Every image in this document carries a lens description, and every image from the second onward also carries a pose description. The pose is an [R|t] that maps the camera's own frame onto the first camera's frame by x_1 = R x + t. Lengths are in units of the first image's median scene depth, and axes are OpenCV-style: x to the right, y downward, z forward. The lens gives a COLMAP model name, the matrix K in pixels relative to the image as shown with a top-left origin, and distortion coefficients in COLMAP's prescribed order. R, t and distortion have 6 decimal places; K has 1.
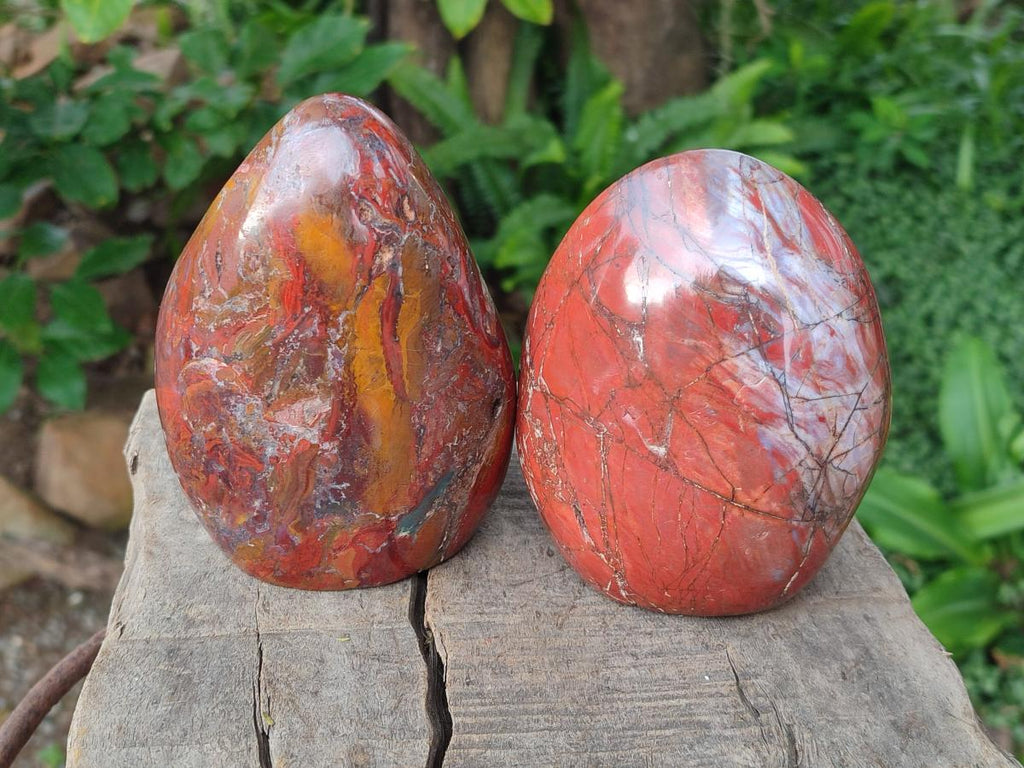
lens RADIAL K [[1512.8, 0, 512.0], [0, 1512.8, 384.0], [0, 0, 1]] dist [0.353334, -2.390892]
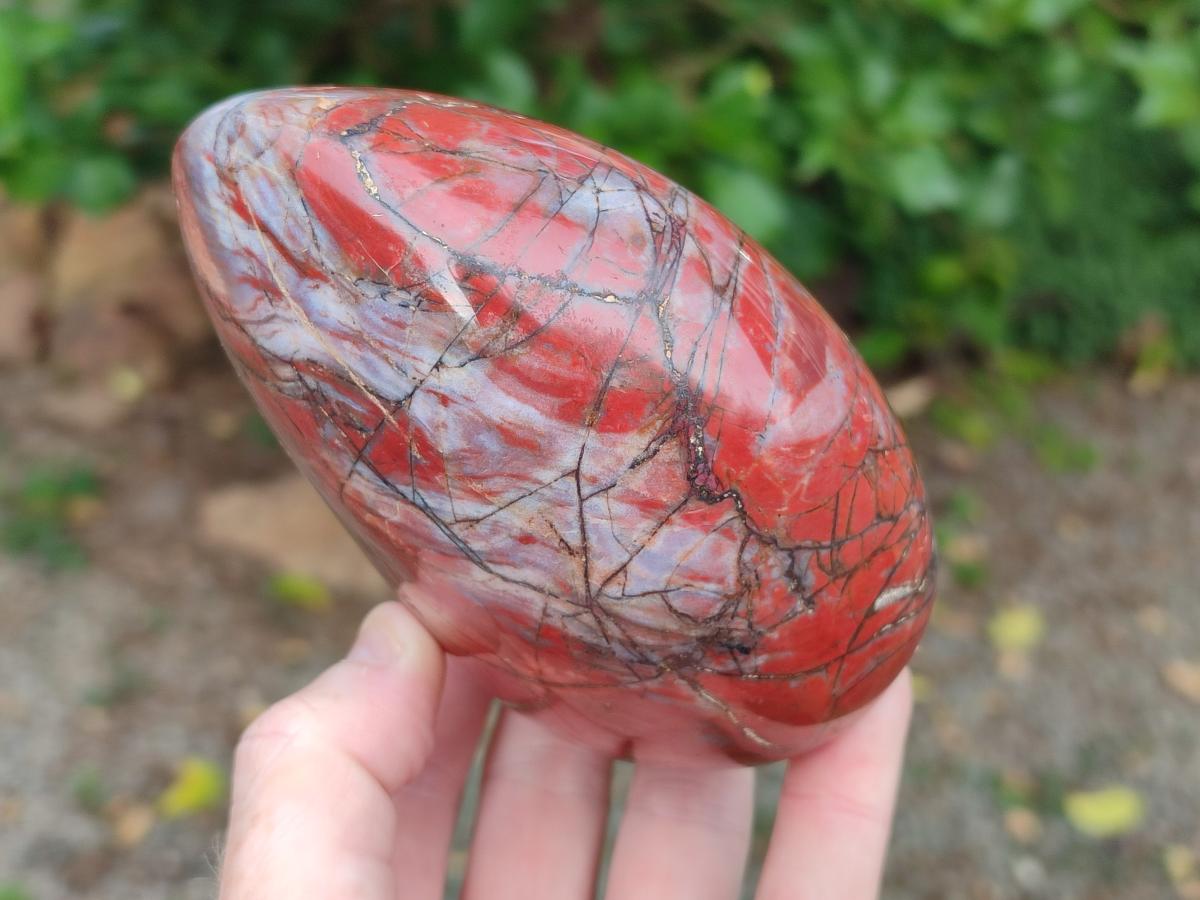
lens RADIAL K [[1772.8, 0, 600.0], [0, 1772.8, 450.0], [0, 0, 1]] dist [0.353334, -2.390892]
pose [[0.658676, -0.175619, -0.731645, 0.673683], [0.406570, 0.901274, 0.149685, -0.085908], [0.633125, -0.396059, 0.665049, 0.627011]]
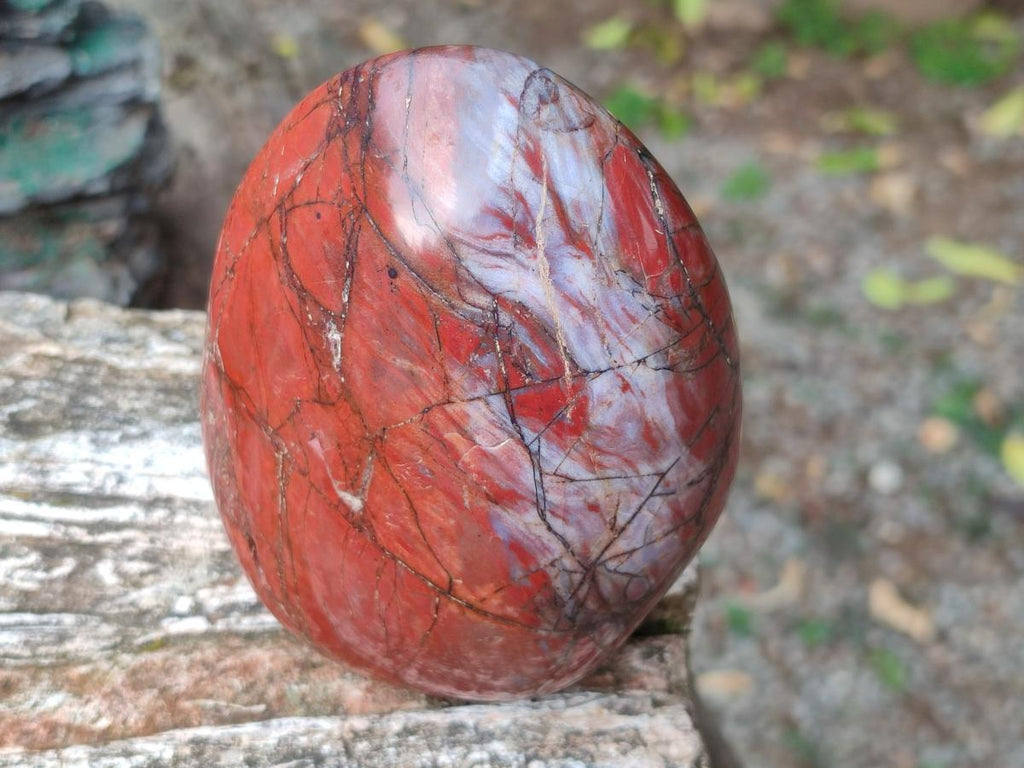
lens RADIAL K [[1512.8, 0, 512.0], [0, 1512.8, 384.0], [0, 0, 1]] dist [0.353334, -2.390892]
pose [[0.985902, 0.161292, -0.044517, 0.190035], [-0.146333, 0.960165, 0.238054, -0.175124], [0.081140, -0.228184, 0.970231, 0.390862]]
